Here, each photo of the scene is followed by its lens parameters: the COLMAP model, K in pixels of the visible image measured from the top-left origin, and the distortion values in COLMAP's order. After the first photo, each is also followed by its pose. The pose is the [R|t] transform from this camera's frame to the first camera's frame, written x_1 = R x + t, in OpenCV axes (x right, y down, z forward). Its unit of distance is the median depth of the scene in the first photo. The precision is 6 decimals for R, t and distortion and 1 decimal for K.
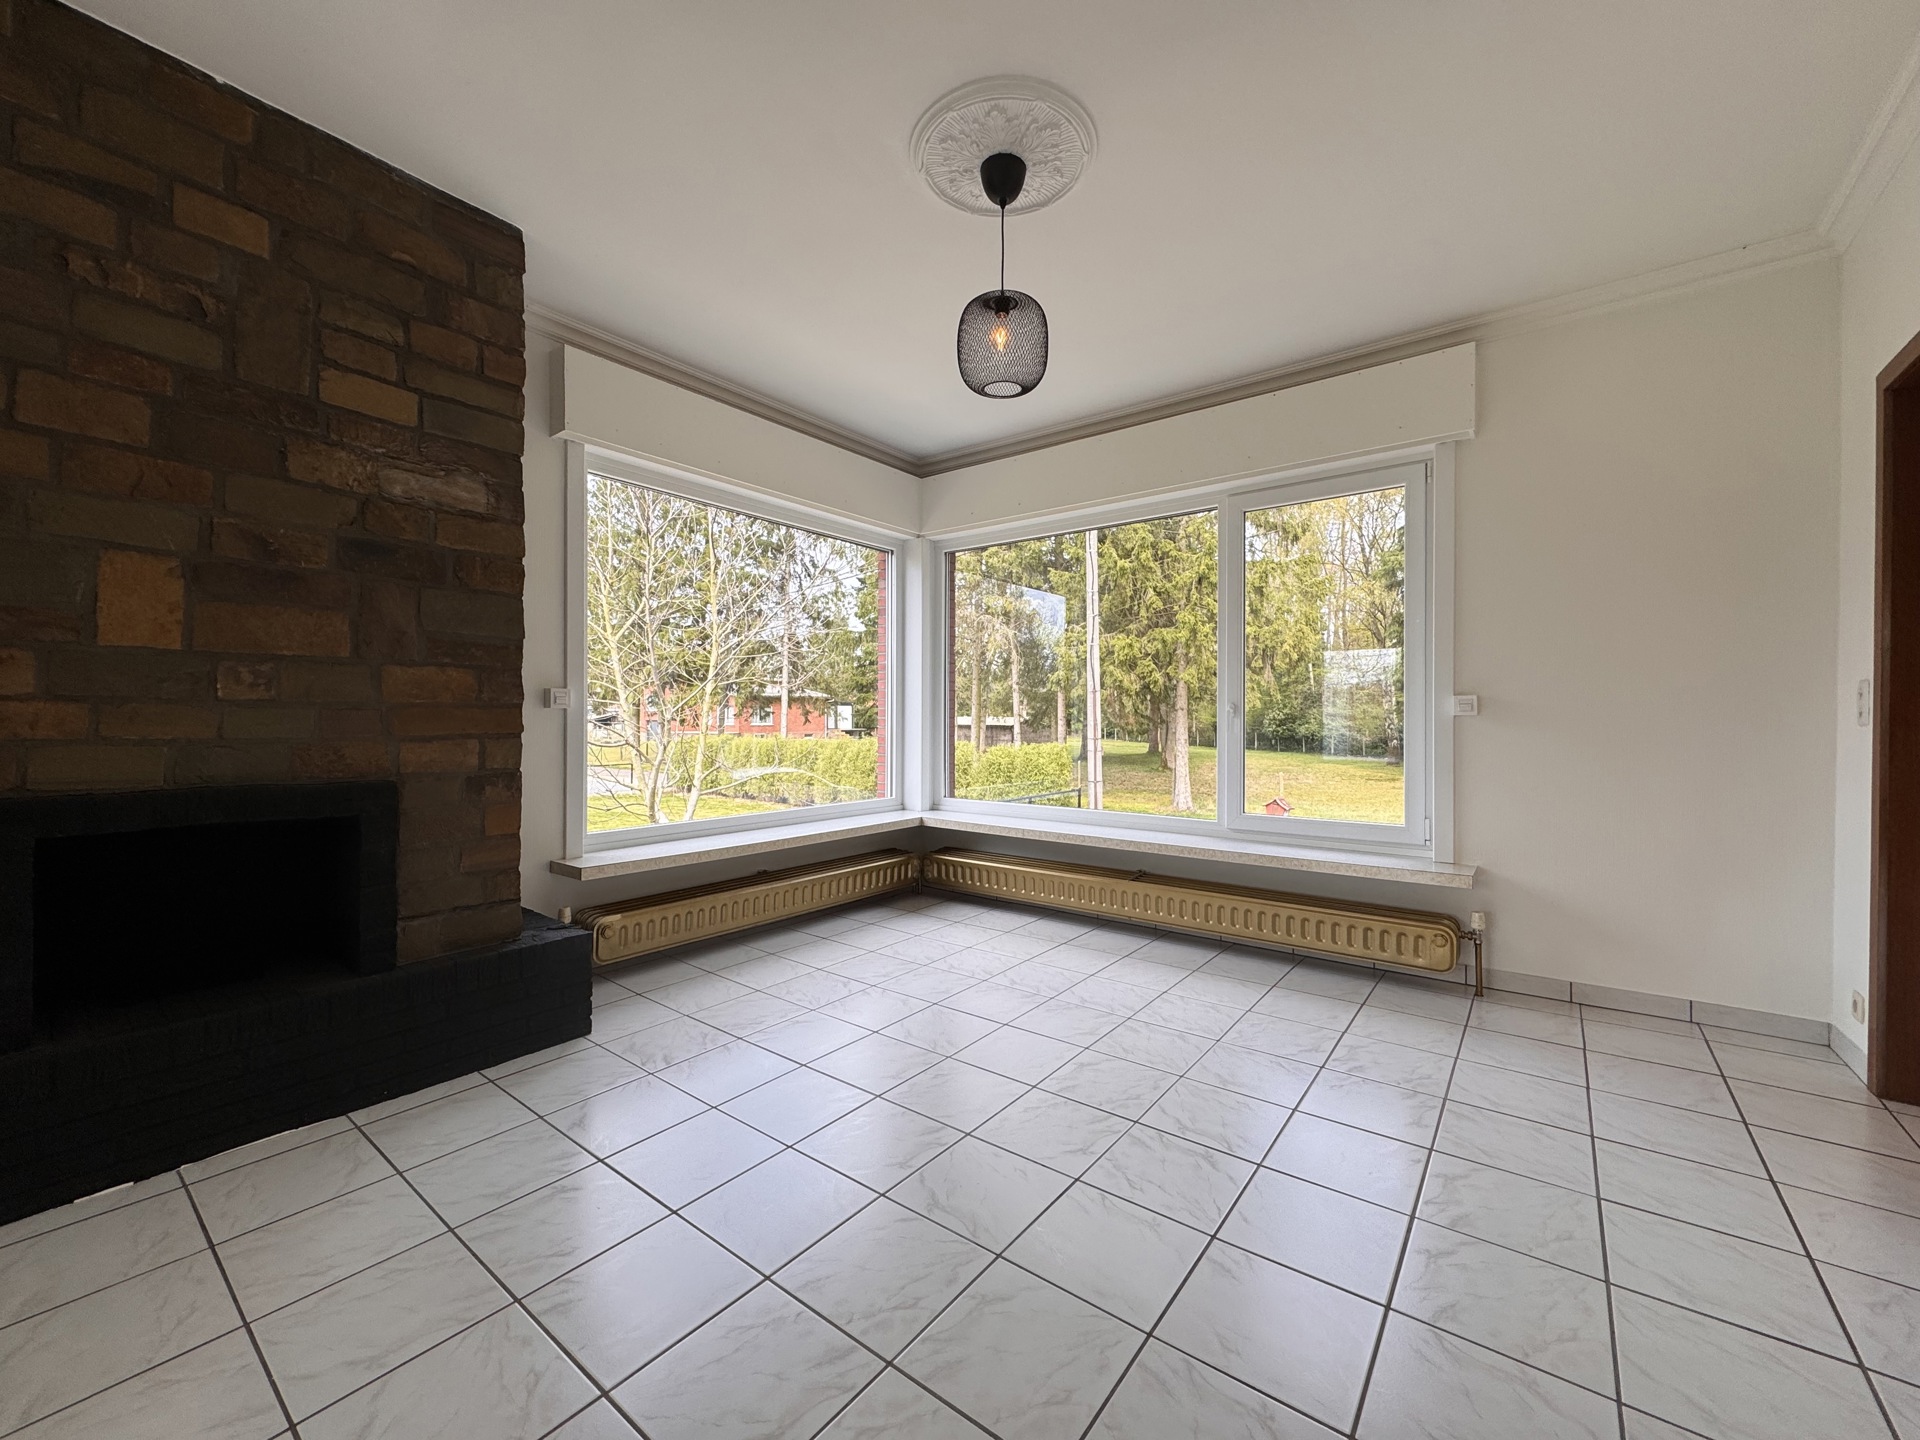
lens RADIAL K [[761.4, 0, 964.3], [0, 761.4, 720.4], [0, 0, 1]] dist [-0.003865, -0.000089]
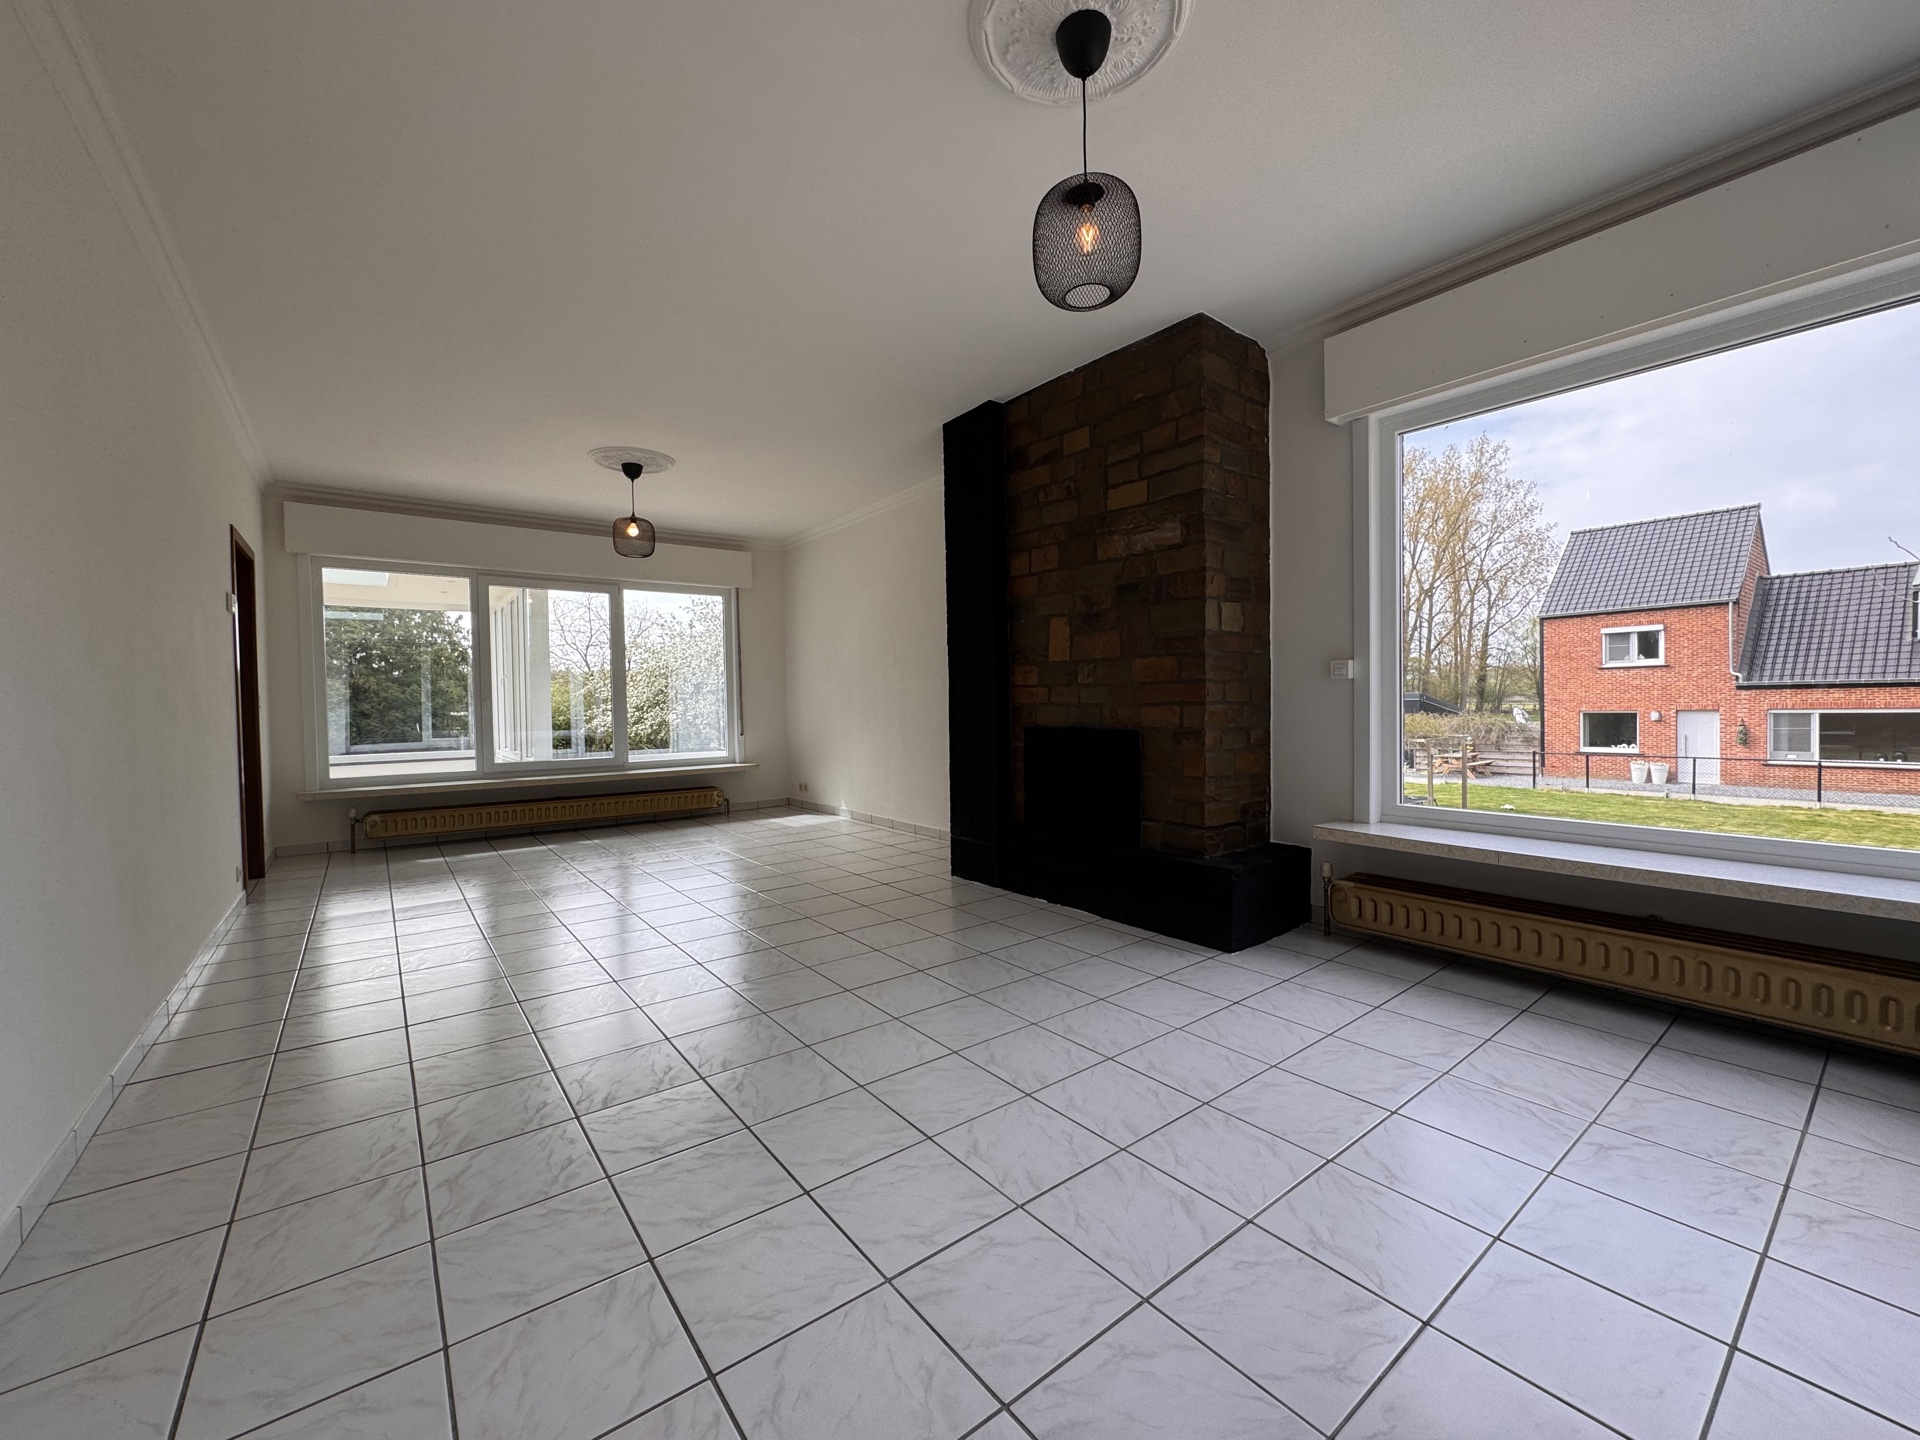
lens RADIAL K [[761.4, 0, 964.0], [0, 761.4, 718.5], [0, 0, 1]] dist [-0.003865, -0.000089]
pose [[-0.254005, 0.023718, -0.966912, 0.688760], [0.012355, 0.999697, 0.021277, 0.011770], [0.967124, -0.006542, -0.254221, 0.817057]]
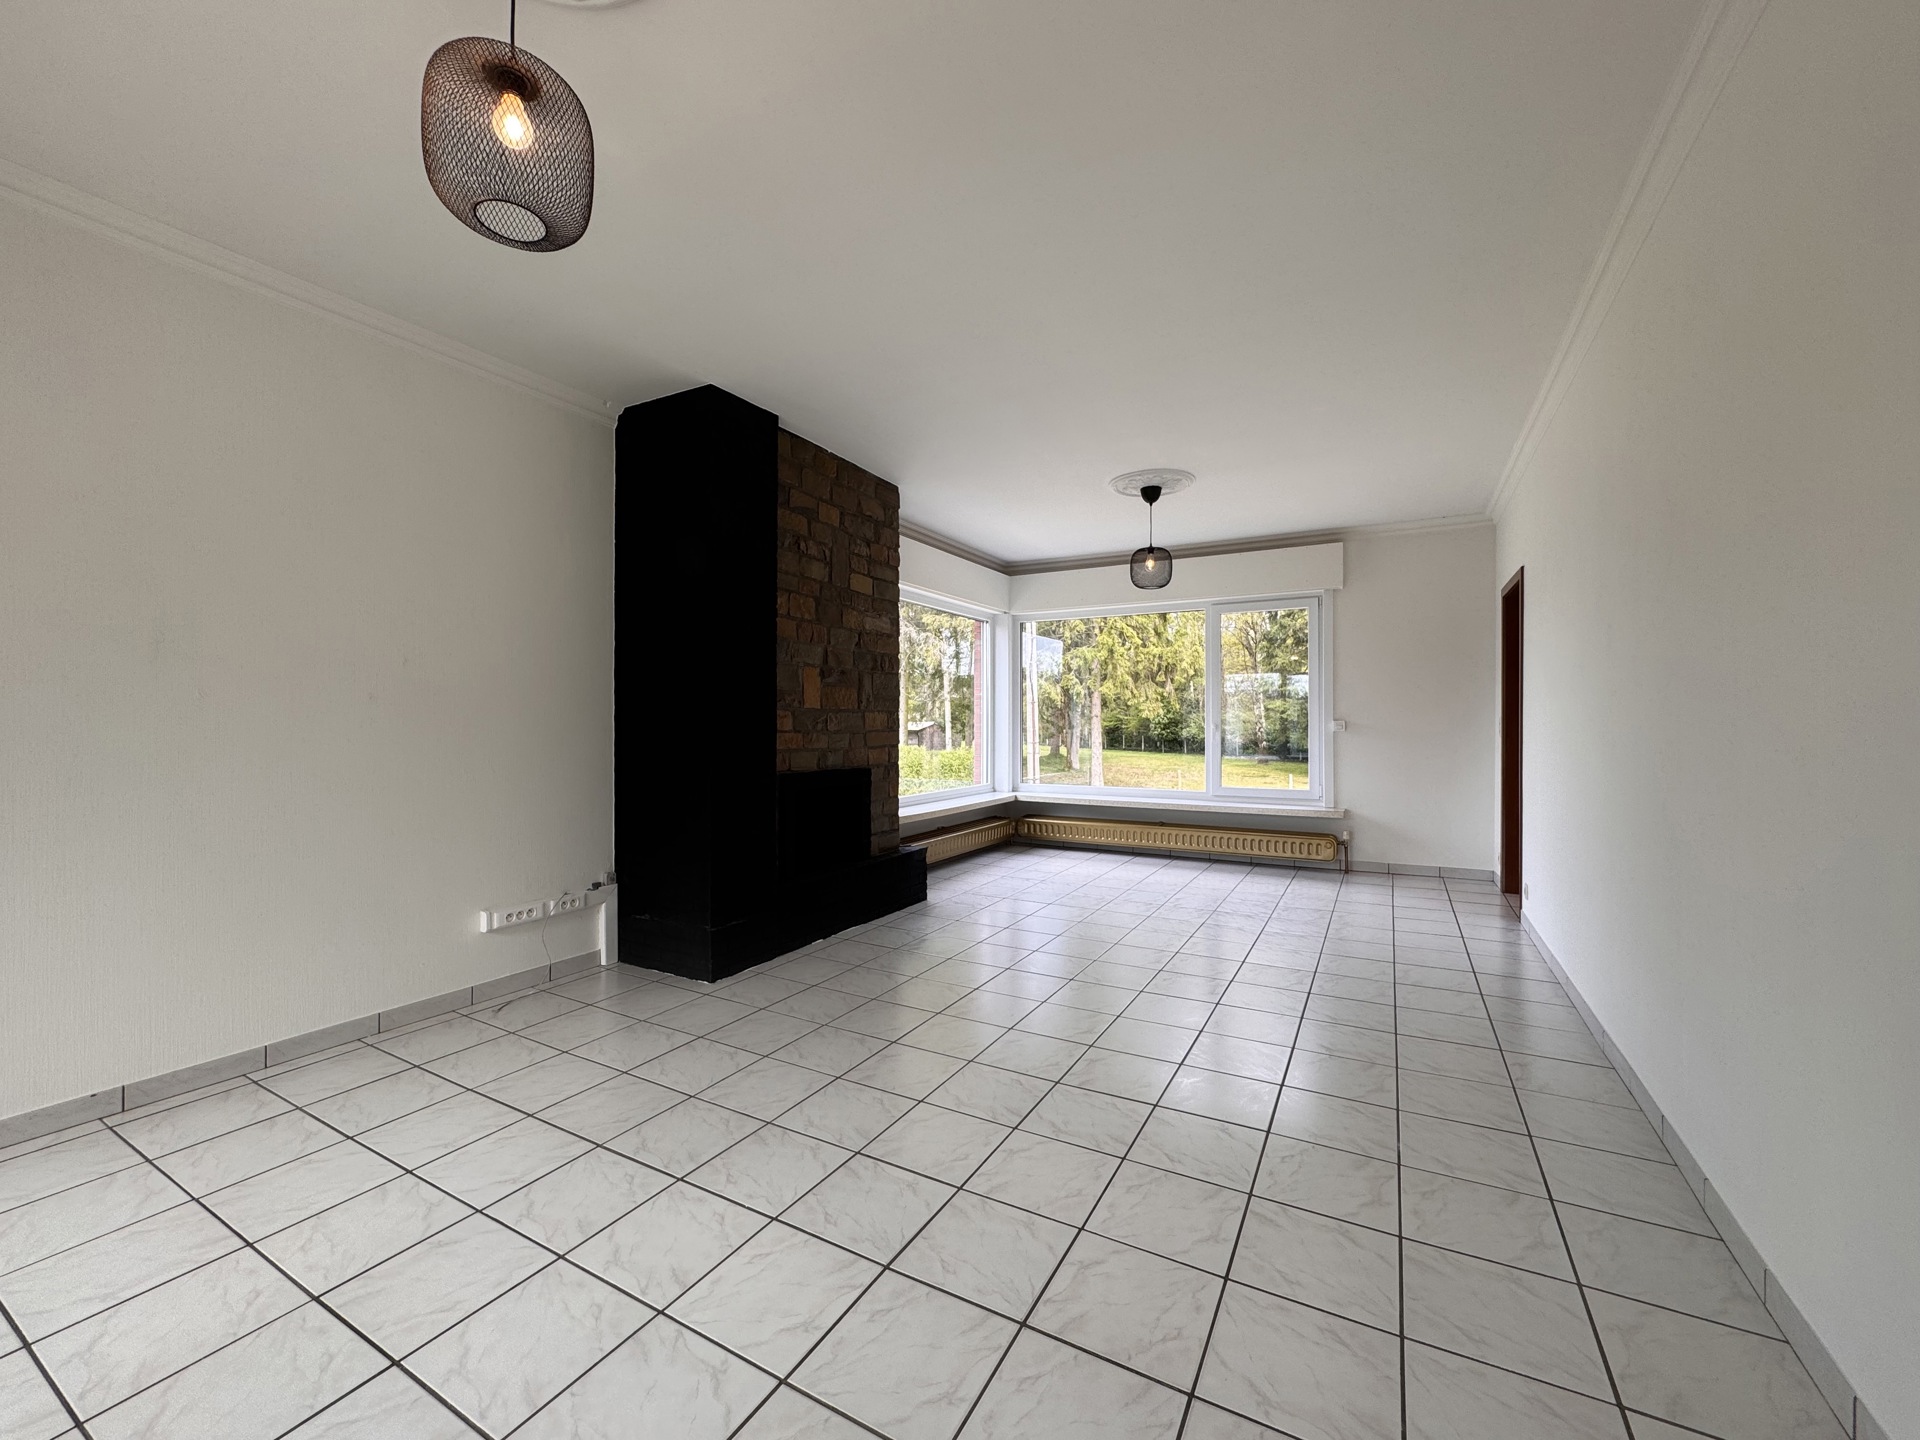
lens RADIAL K [[761.4, 0, 961.5], [0, 761.4, 718.3], [0, 0, 1]] dist [-0.003865, -0.000089]
pose [[0.989669, -0.001383, 0.143366, -0.615822], [0.002469, 0.999970, -0.007395, -0.030269], [-0.143351, 0.007673, 0.989642, -0.842276]]
